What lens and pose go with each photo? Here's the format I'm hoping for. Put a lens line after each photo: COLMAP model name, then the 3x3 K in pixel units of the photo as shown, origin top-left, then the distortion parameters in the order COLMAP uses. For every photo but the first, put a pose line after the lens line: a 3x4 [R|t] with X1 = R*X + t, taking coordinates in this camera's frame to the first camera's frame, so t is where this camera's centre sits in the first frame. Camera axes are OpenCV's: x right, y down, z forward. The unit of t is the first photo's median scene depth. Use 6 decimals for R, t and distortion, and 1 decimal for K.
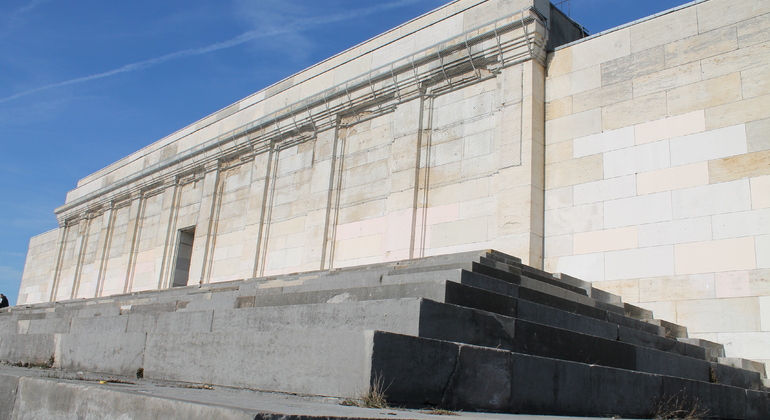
lens RADIAL K [[651.9, 0, 385.0], [0, 651.9, 210.0], [0, 0, 1]] dist [-0.097311, 0.000596]
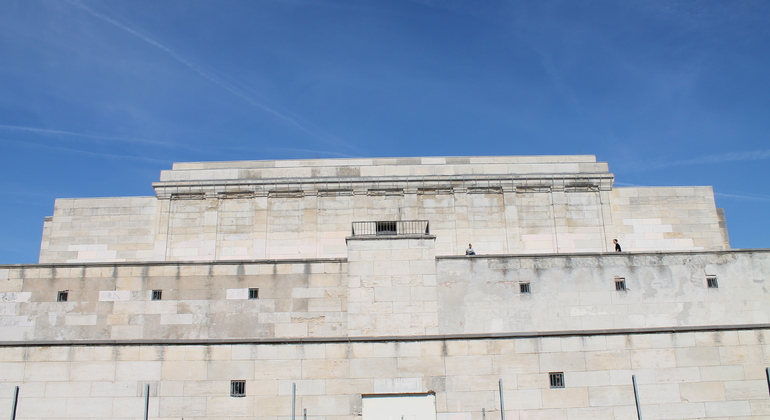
lens RADIAL K [[651.9, 0, 385.0], [0, 651.9, 210.0], [0, 0, 1]] dist [-0.097311, 0.000596]
pose [[0.694499, 0.133845, 0.706934, -2.172643], [-0.121339, 0.990260, -0.068283, 0.161627], [-0.709188, -0.038356, 0.703975, -0.325853]]
